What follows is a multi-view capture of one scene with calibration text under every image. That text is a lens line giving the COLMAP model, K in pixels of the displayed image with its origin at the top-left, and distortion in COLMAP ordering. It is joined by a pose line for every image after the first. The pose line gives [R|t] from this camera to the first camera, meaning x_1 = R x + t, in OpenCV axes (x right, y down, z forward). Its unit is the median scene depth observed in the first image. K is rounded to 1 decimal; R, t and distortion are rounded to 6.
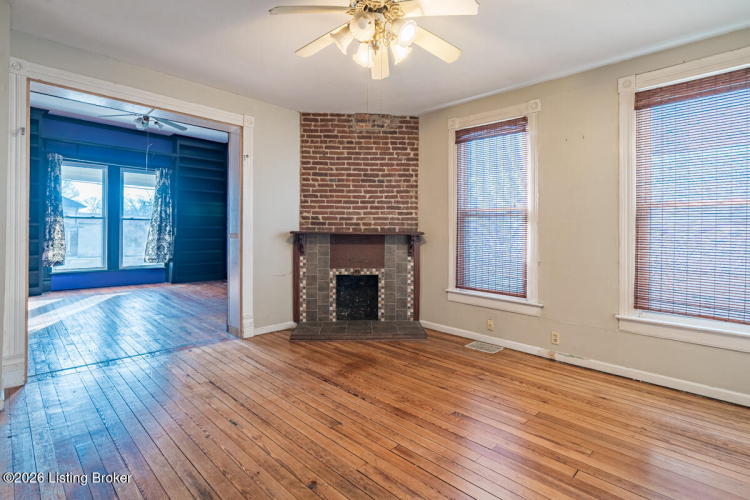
lens RADIAL K [[369.5, 0, 376.8], [0, 369.5, 231.3], [0, 0, 1]] dist [-0.002675, -0.000379]
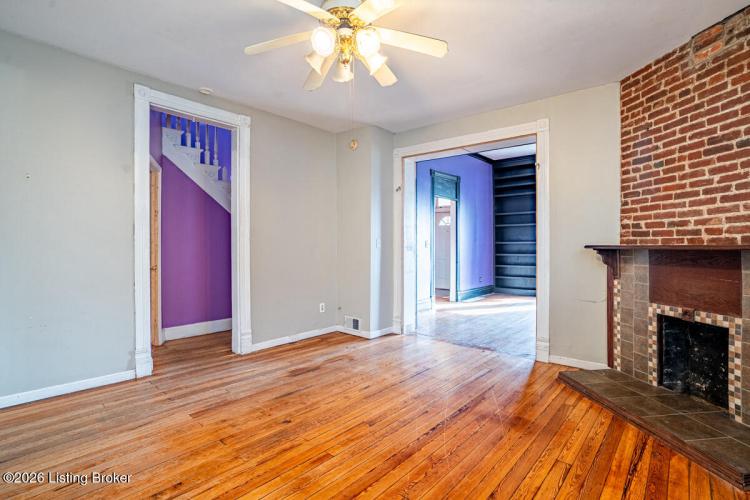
lens RADIAL K [[370.8, 0, 378.0], [0, 370.8, 253.7], [0, 0, 1]] dist [-0.024034, 0.016886]
pose [[0.070429, 0.012081, -0.997444, 0.480178], [0.001380, 0.999925, 0.012208, 0.006753], [0.997516, -0.002236, 0.070407, 0.474713]]
